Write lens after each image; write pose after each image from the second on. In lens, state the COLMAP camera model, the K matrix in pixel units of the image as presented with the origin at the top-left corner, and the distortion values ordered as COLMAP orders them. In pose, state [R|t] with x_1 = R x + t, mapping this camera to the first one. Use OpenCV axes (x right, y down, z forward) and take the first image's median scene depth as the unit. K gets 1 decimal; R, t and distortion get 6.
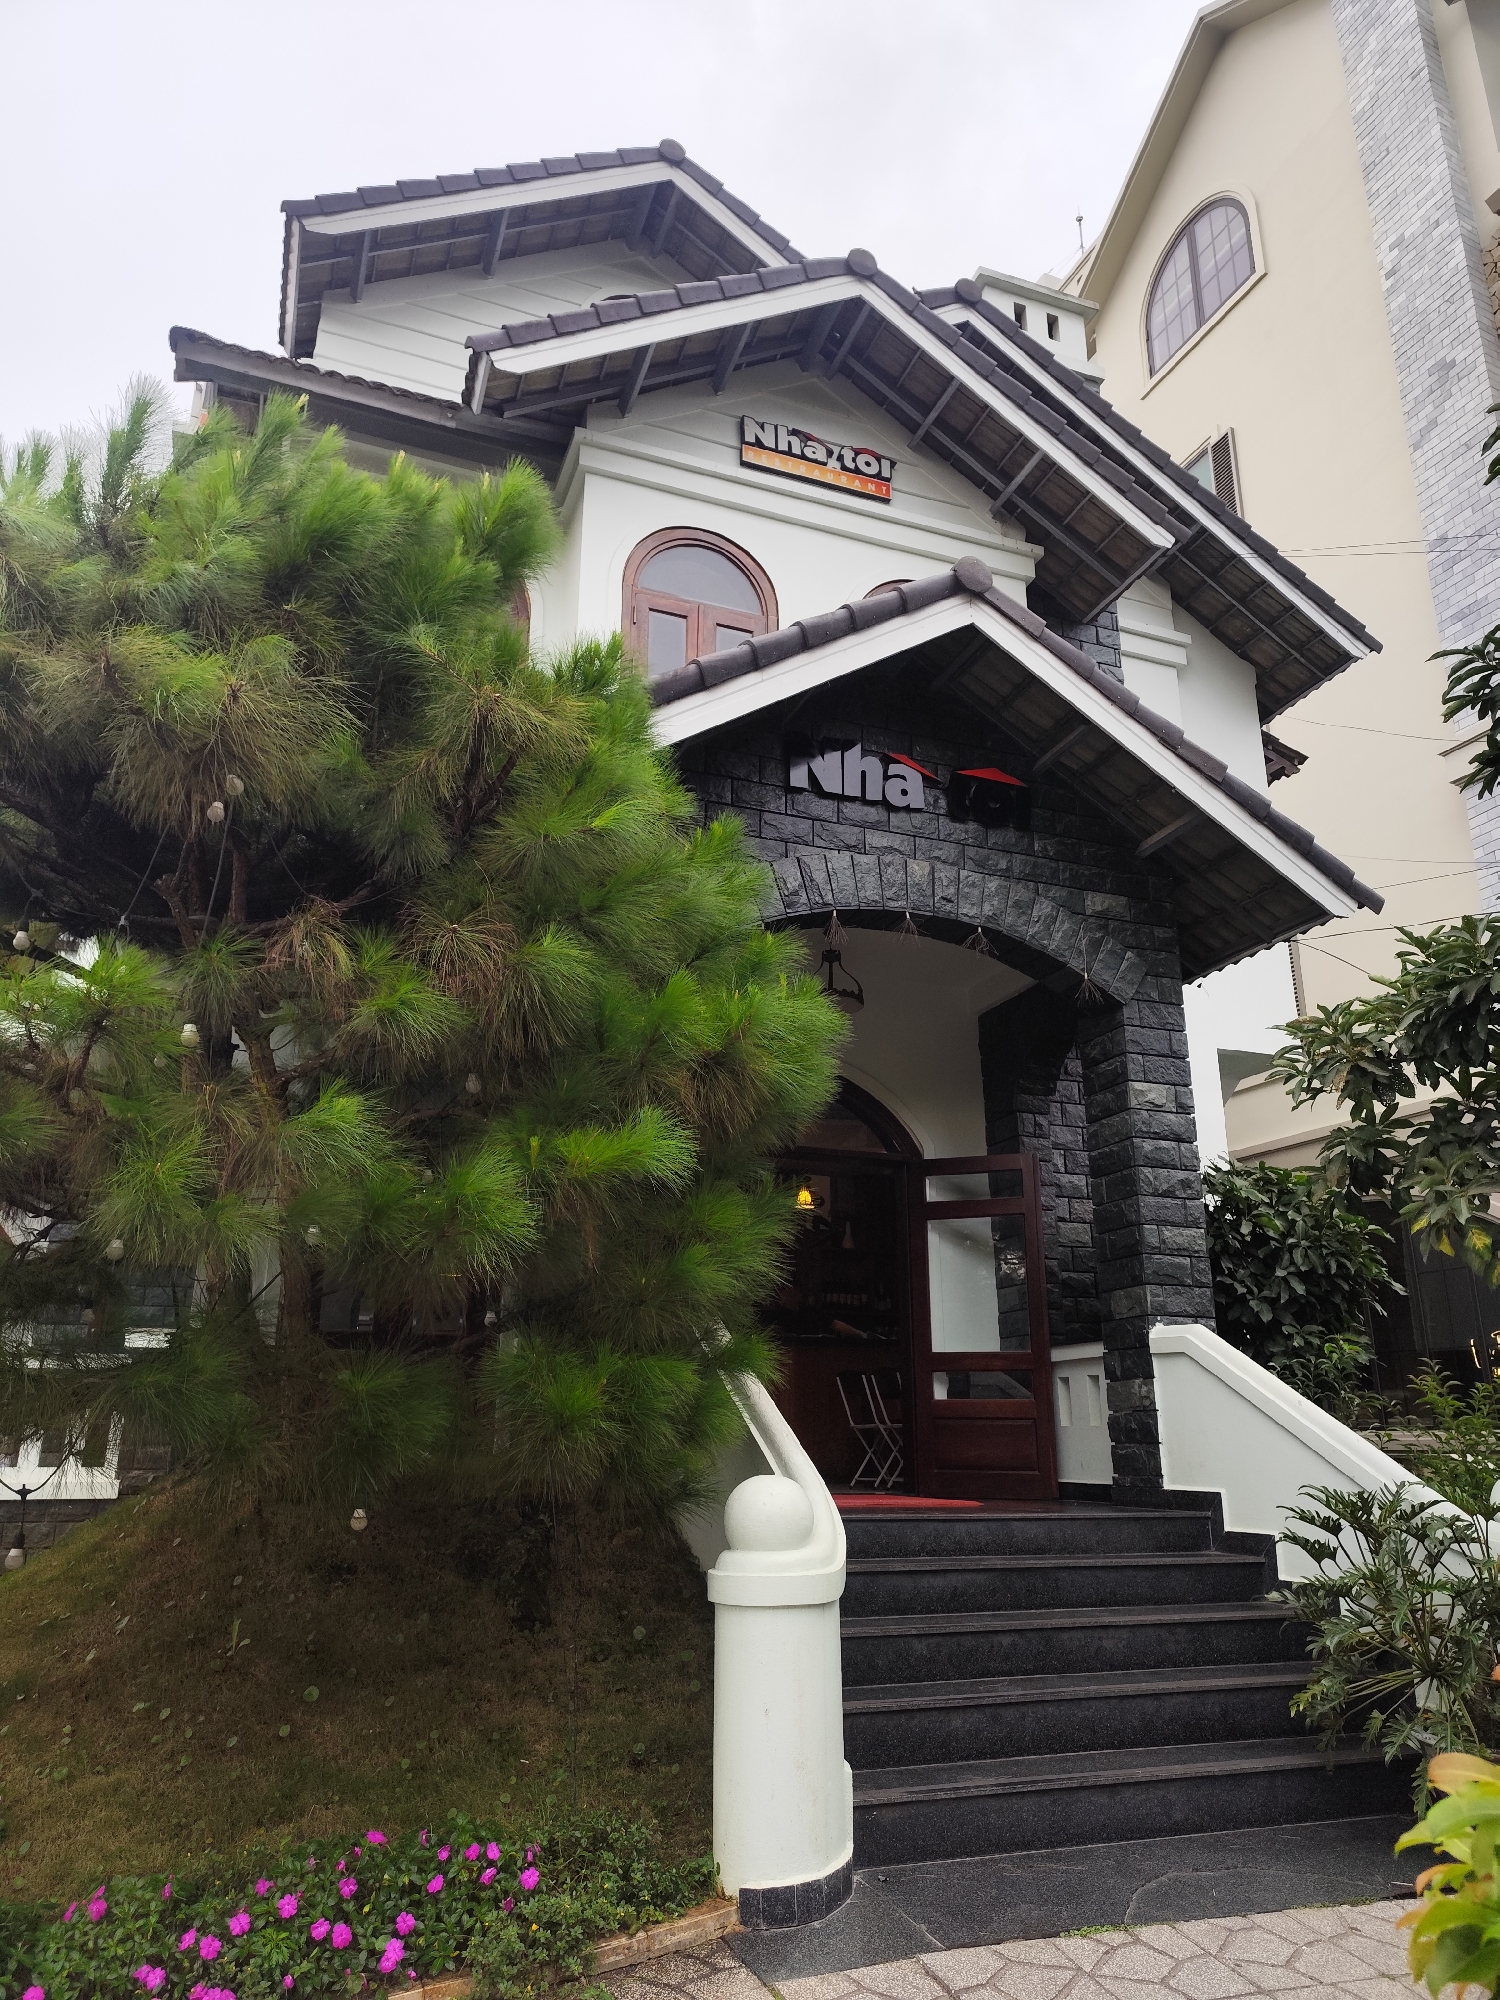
lens RADIAL K [[1370.4, 0, 748.1], [0, 1370.4, 1002.8], [0, 0, 1]] dist [0.025139, -0.013712]
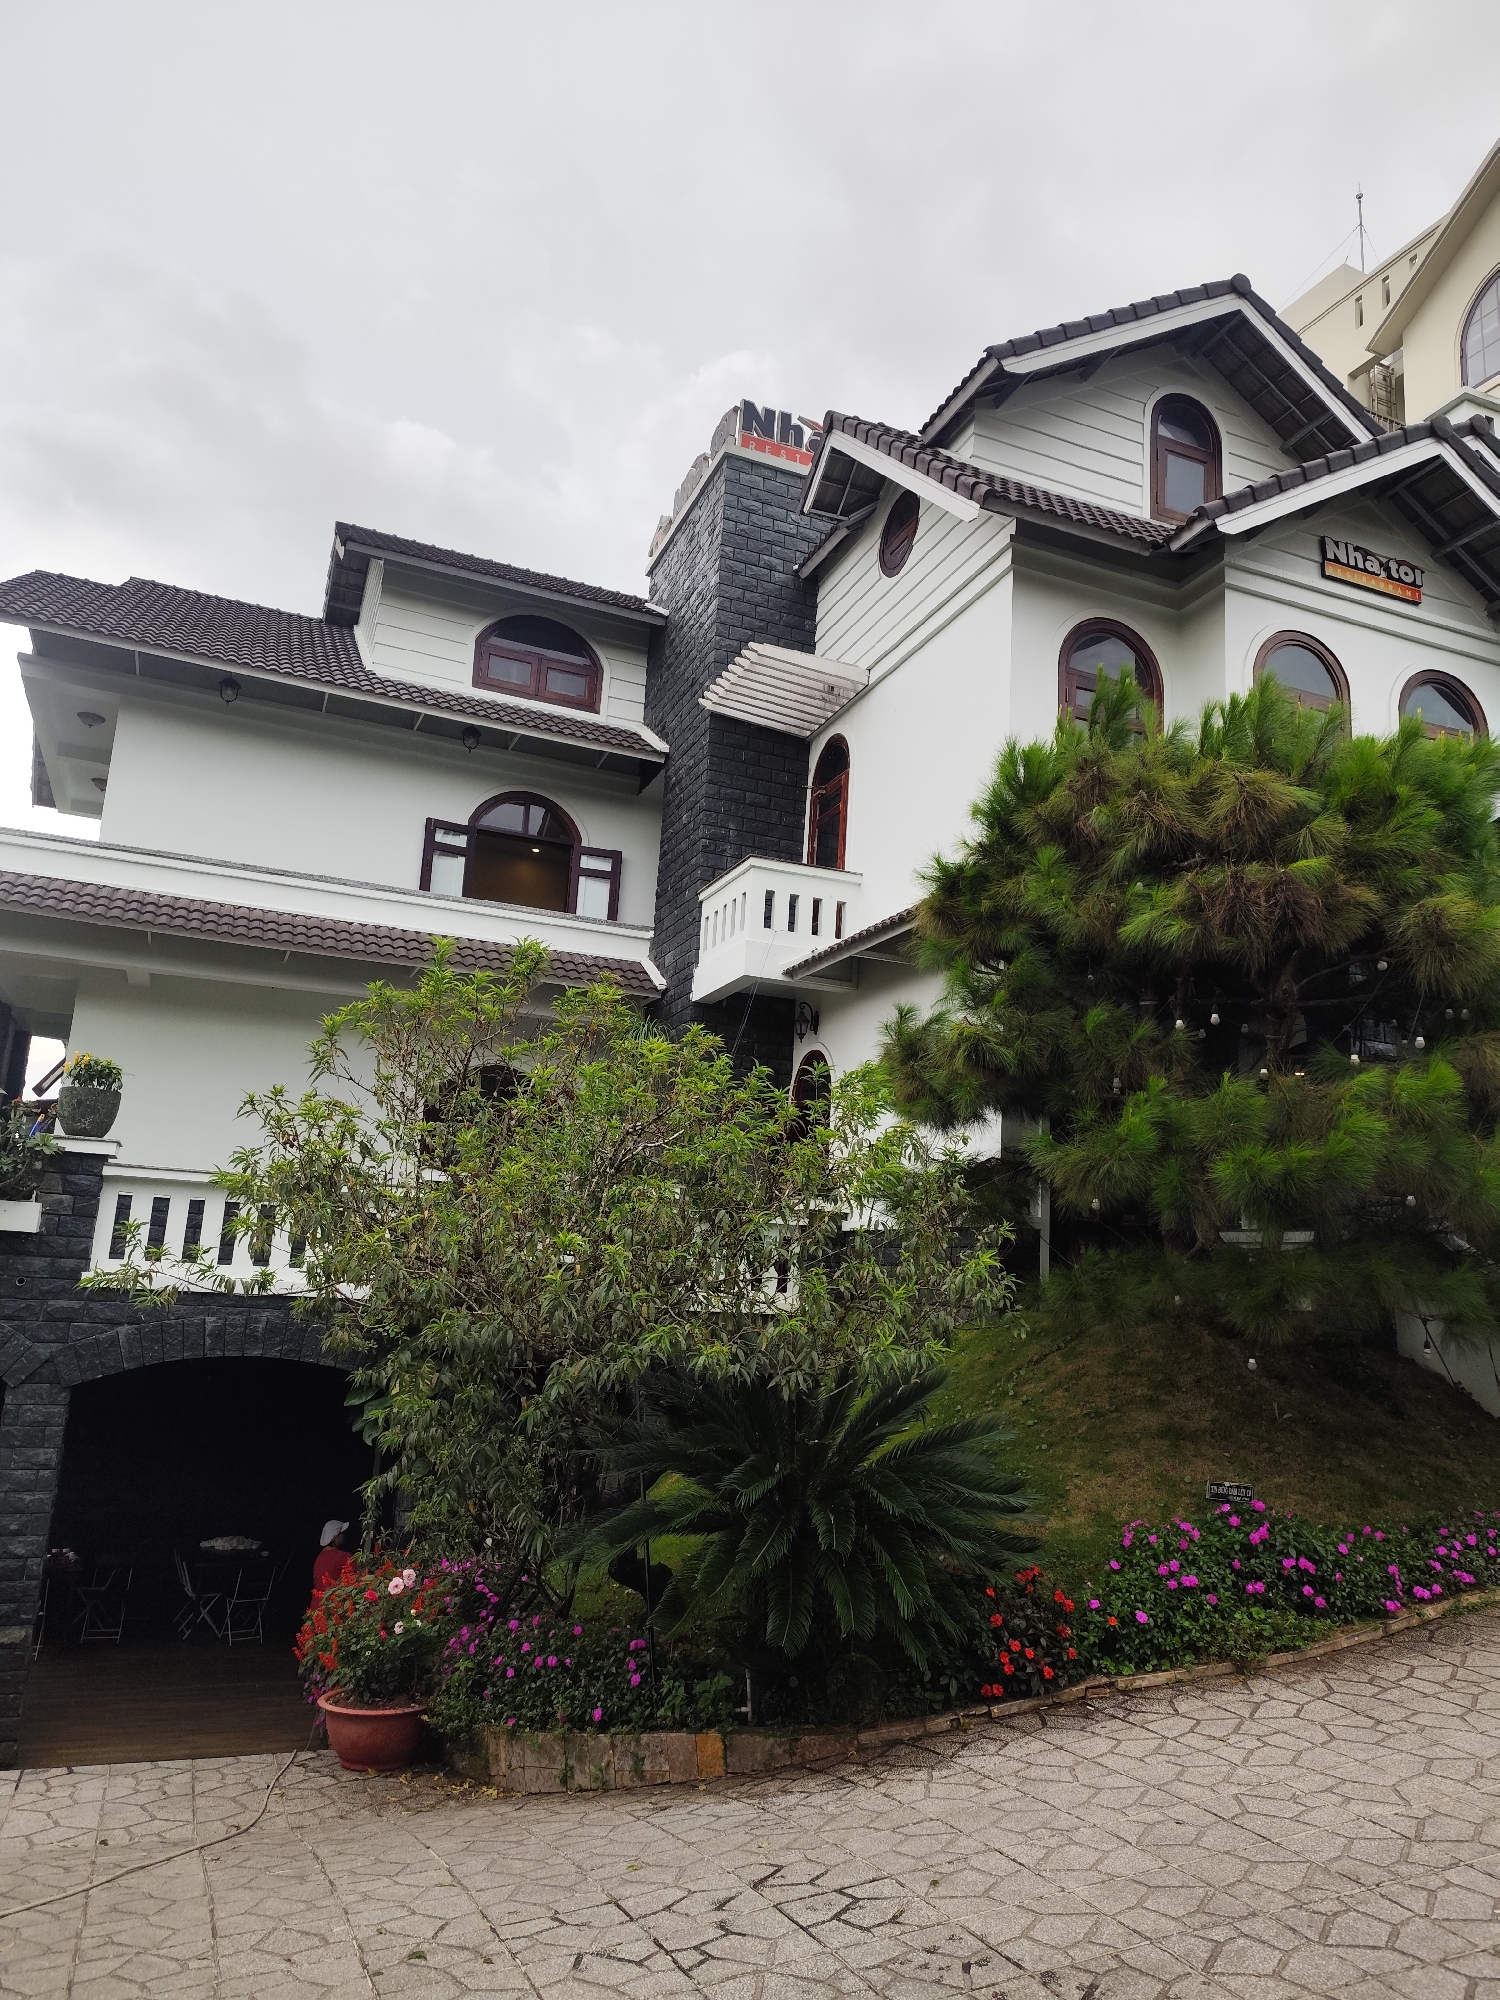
lens RADIAL K [[1370.4, 0, 751.8], [0, 1370.4, 999.2], [0, 0, 1]] dist [0.025139, -0.013712]
pose [[0.998241, 0.058602, 0.008980, -0.518149], [-0.059234, 0.992217, 0.109527, -0.102130], [-0.002491, -0.109866, 0.993943, -0.330774]]
